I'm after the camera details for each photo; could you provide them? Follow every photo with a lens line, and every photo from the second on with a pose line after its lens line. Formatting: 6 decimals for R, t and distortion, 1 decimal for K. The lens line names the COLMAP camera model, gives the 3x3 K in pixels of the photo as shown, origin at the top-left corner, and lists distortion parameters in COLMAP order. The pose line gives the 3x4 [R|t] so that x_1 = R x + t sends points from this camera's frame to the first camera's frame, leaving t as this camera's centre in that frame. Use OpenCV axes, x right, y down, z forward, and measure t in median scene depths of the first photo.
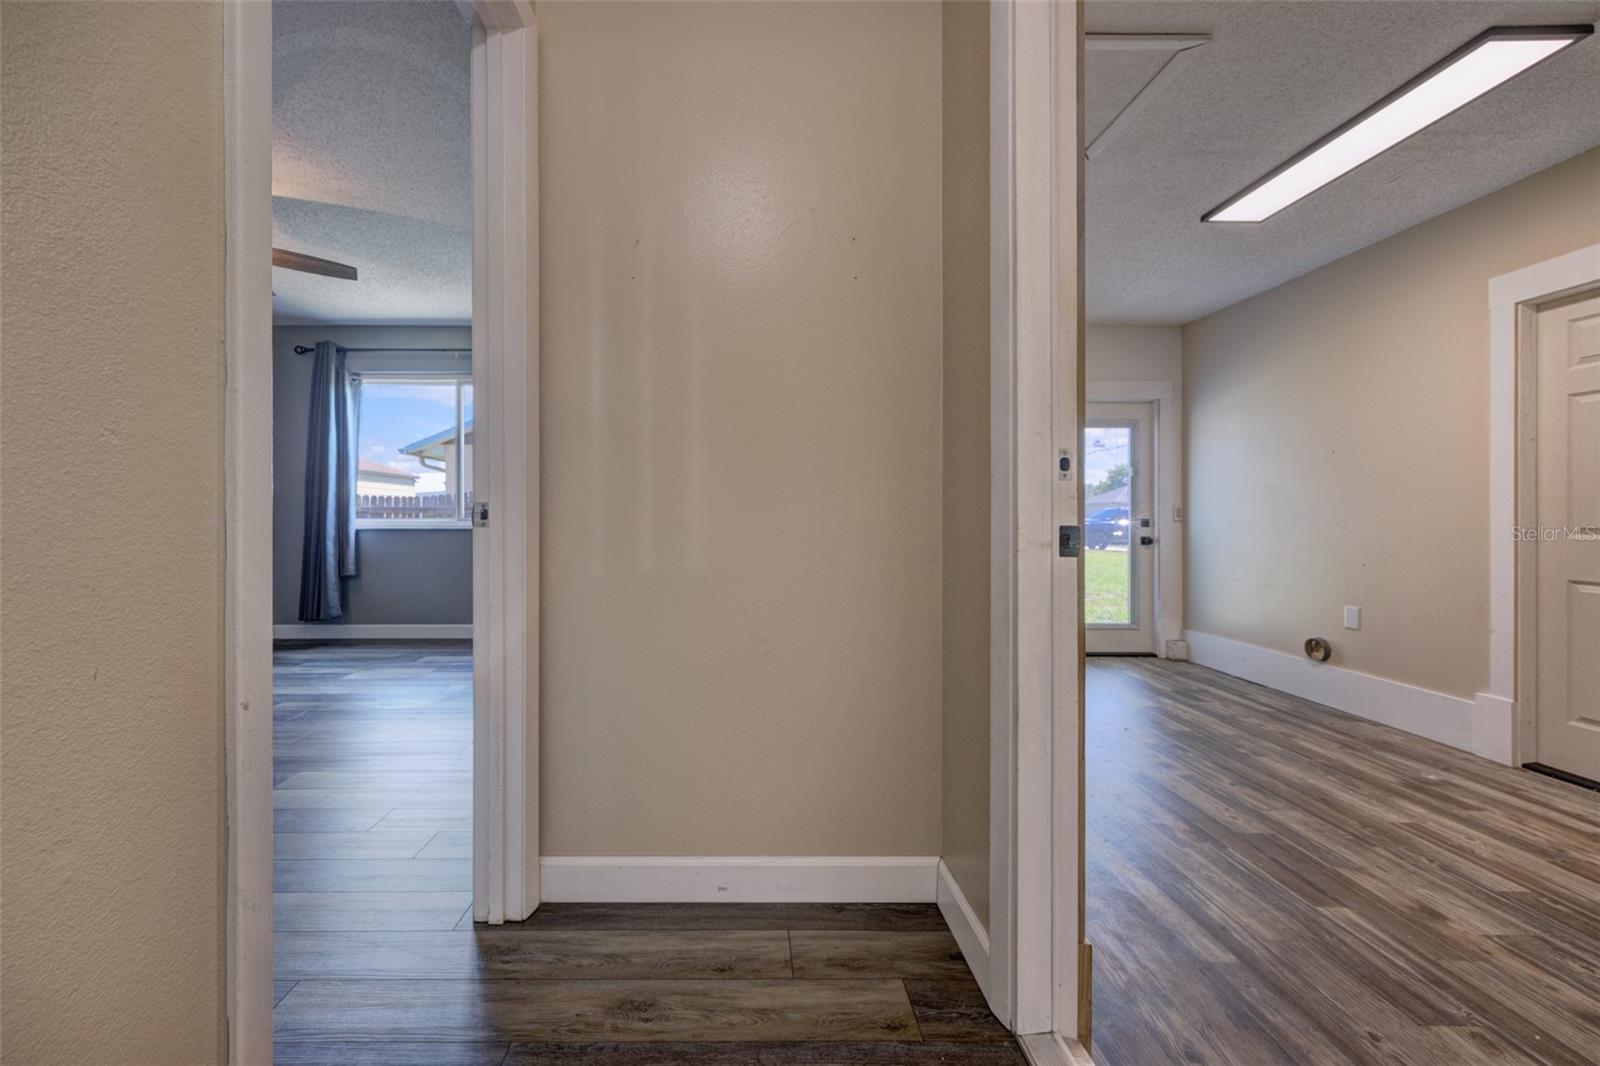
lens RADIAL K [[621.3, 0, 743.5], [0, 621.3, 515.9], [0, 0, 1]] dist [-0.001790, 0.000369]
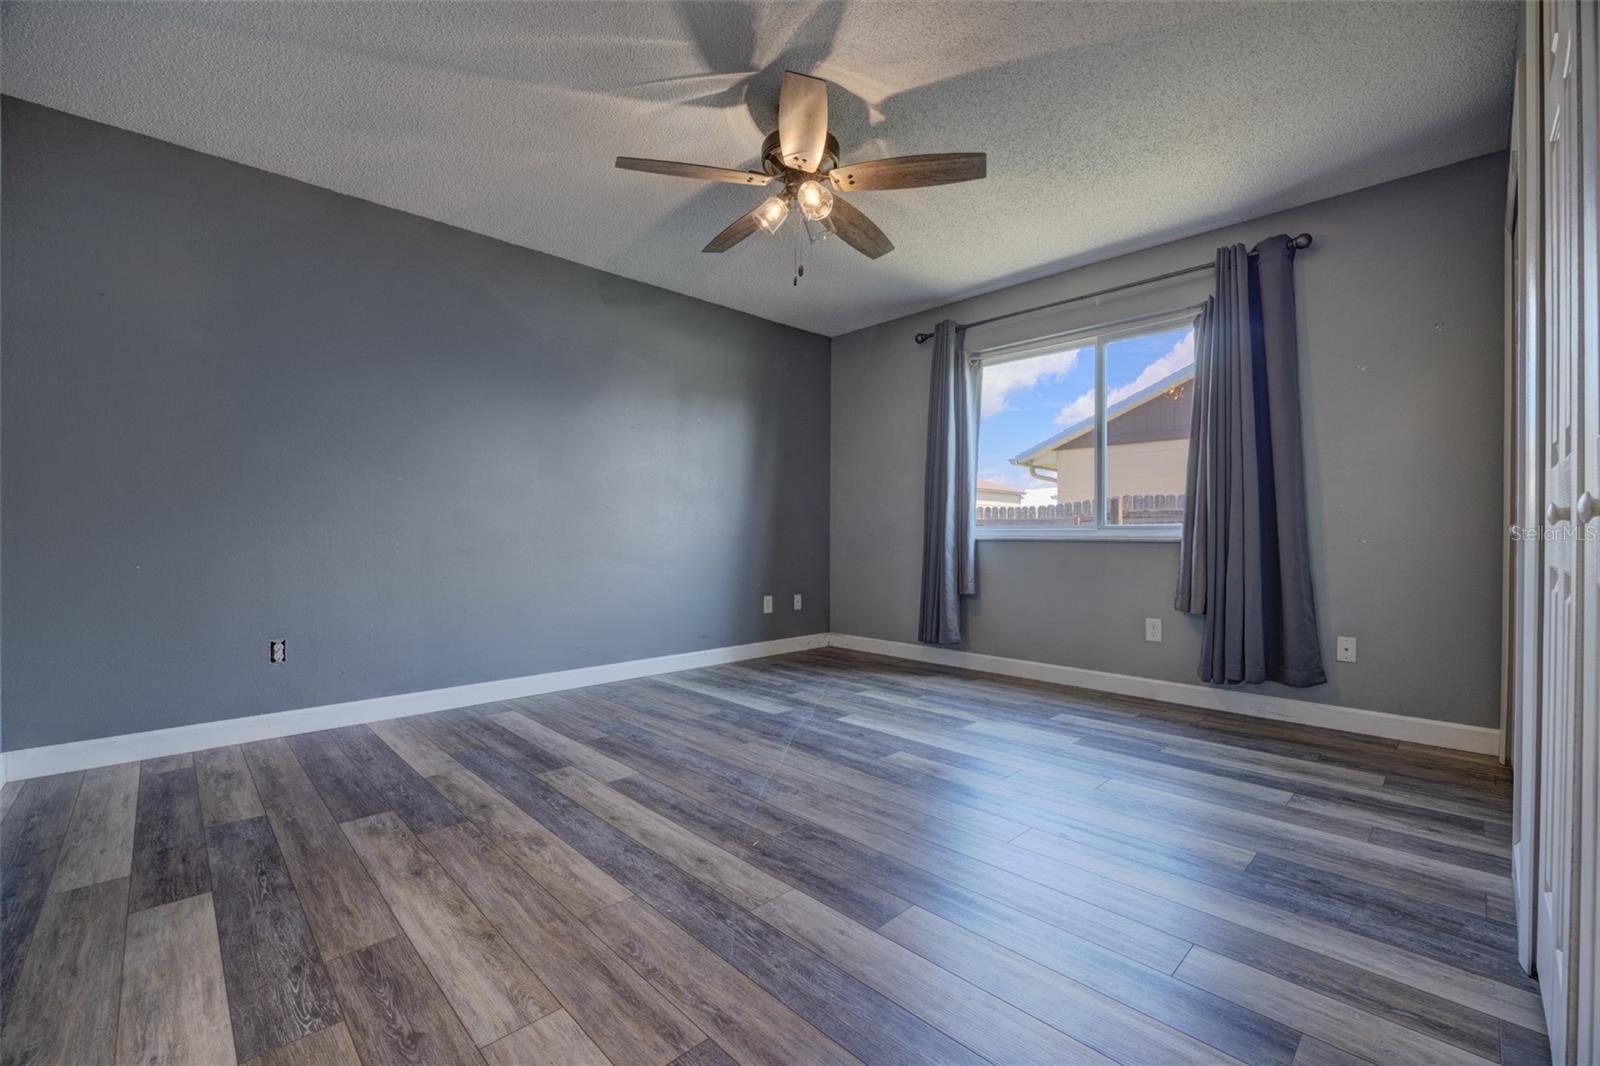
lens RADIAL K [[674.0, 0, 798.6], [0, 674.0, 530.2], [0, 0, 1]] dist [-0.007147, 0.000183]
pose [[0.694498, -0.000619, -0.719495, -0.138985], [-0.003055, 0.999988, -0.003808, 0.013203], [0.719489, 0.004843, 0.694487, 0.201708]]
